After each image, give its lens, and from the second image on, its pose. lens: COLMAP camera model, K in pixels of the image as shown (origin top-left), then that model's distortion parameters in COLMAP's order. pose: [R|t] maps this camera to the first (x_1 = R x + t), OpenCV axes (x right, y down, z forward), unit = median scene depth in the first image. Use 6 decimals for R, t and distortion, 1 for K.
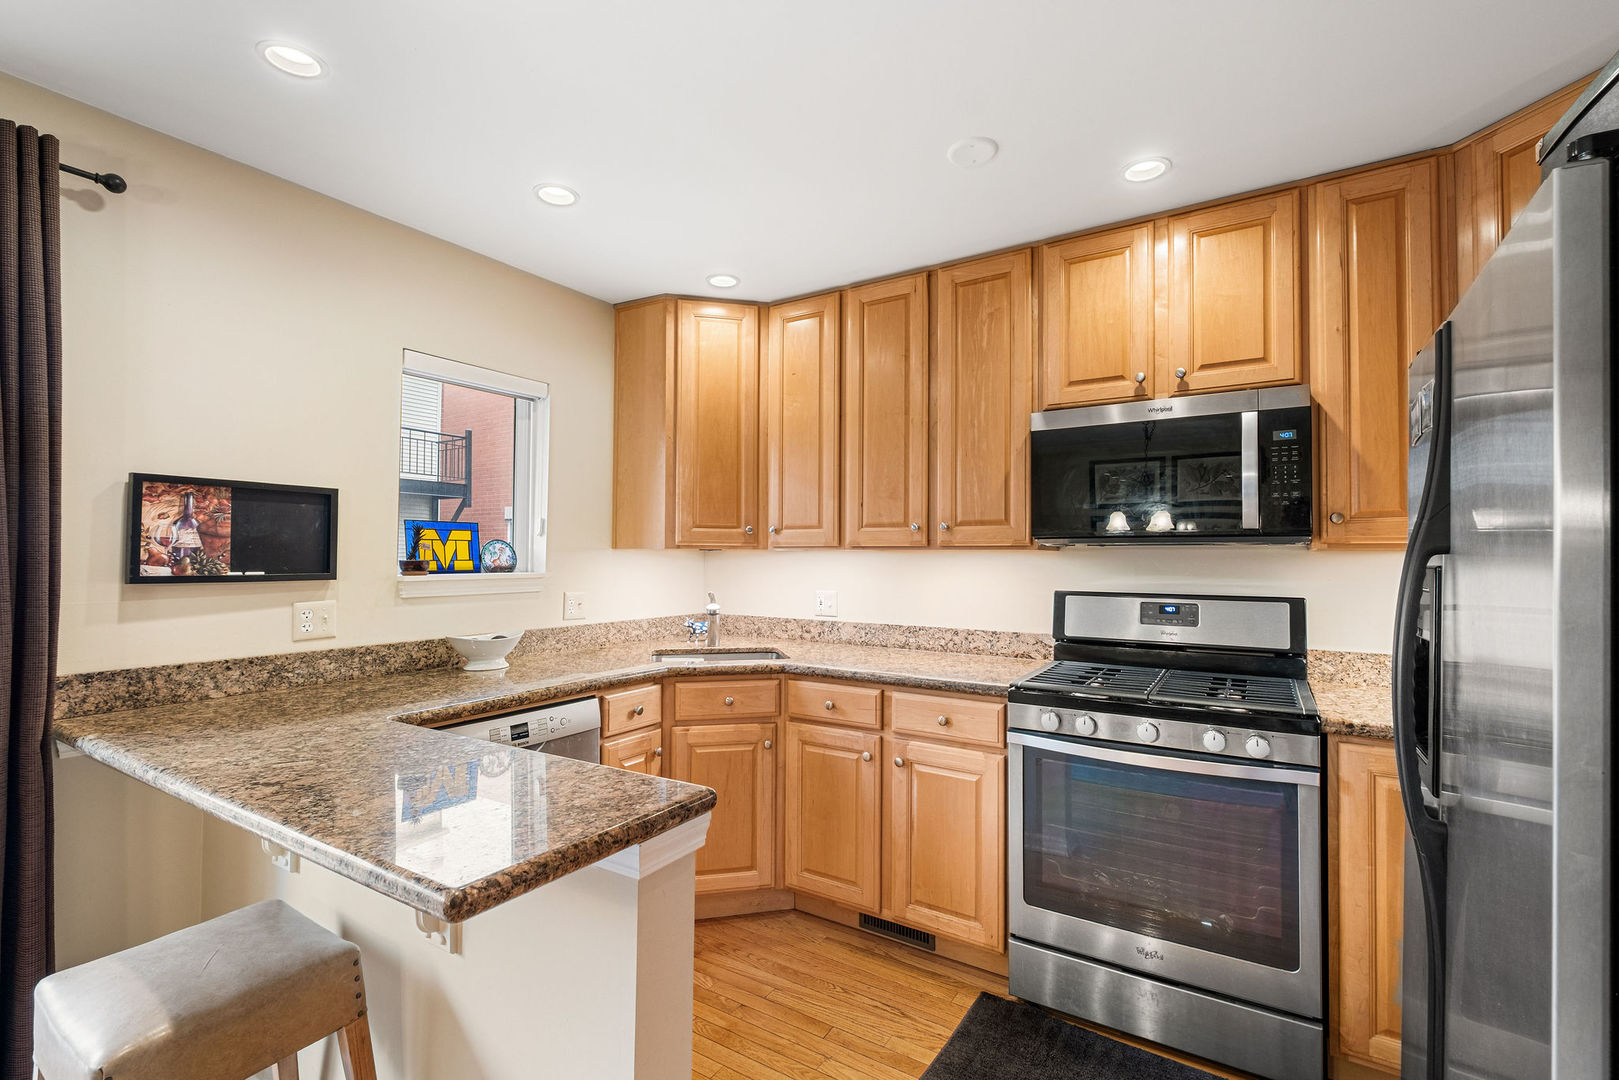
lens RADIAL K [[717.4, 0, 806.2], [0, 717.4, 540.9], [0, 0, 1]] dist [0.000375, -0.004673]
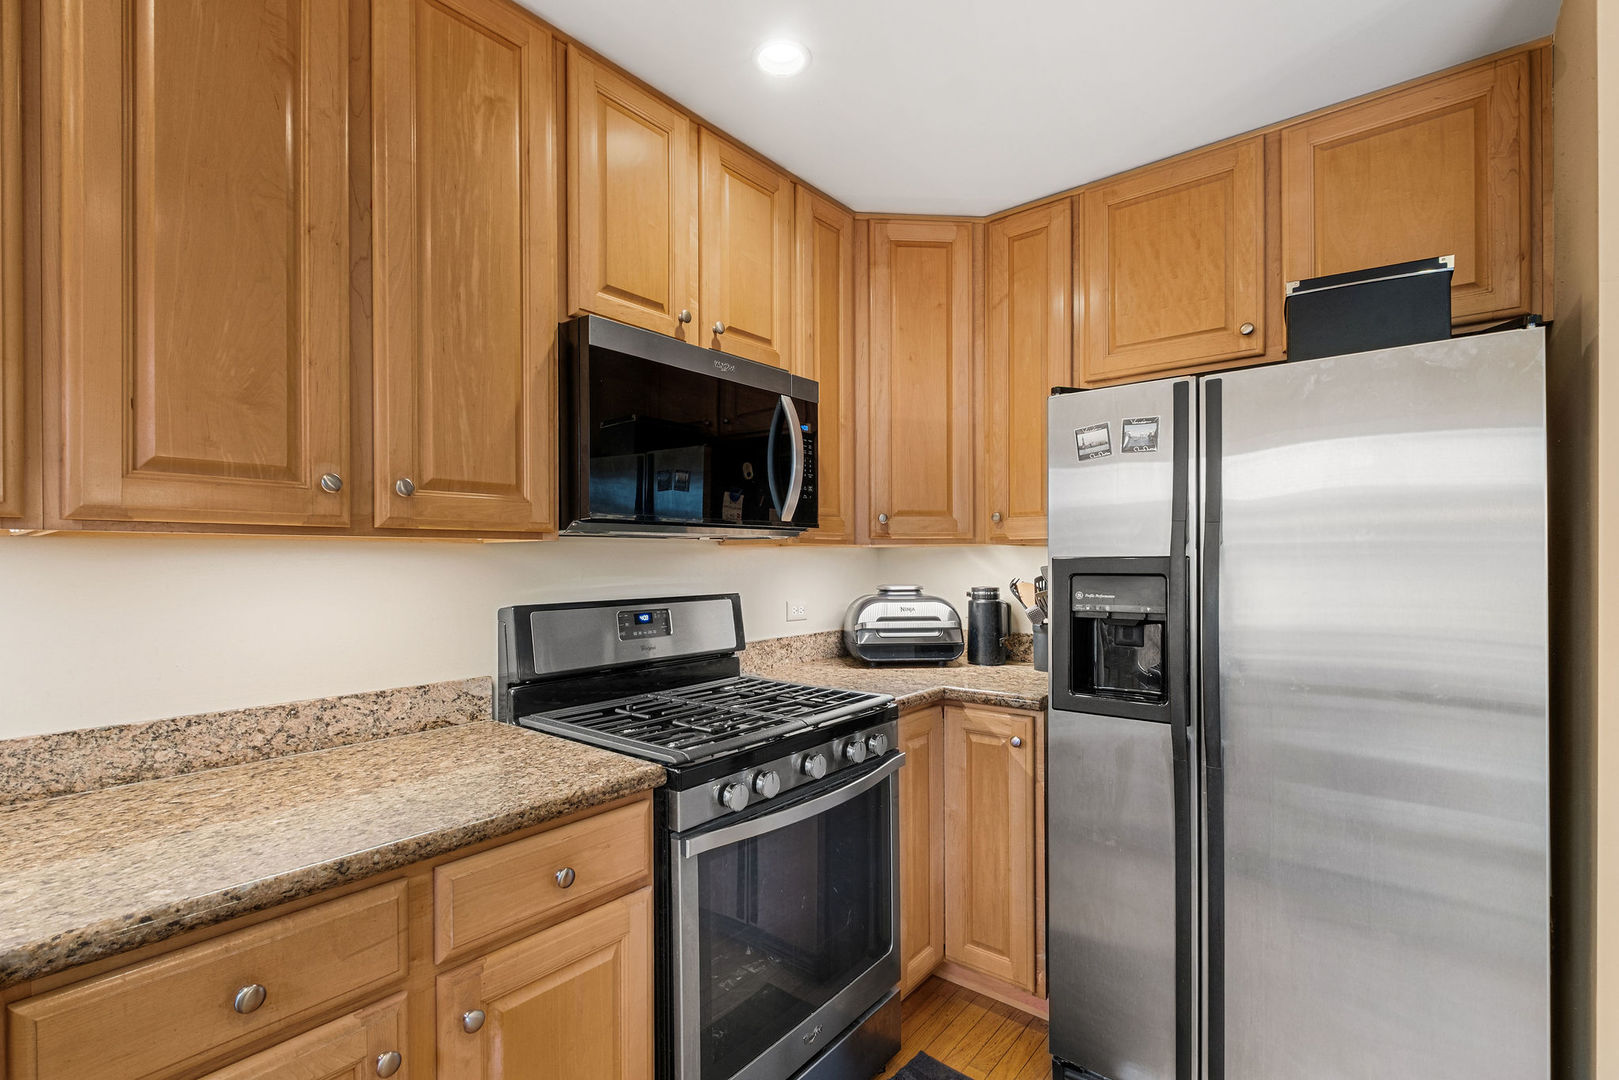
lens RADIAL K [[717.4, 0, 832.2], [0, 717.4, 563.3], [0, 0, 1]] dist [0.000375, -0.004673]
pose [[0.124426, -0.013700, 0.992134, -0.246288], [-0.017984, 0.999709, 0.016060, 0.017421], [-0.992066, -0.019841, 0.124144, 0.668524]]
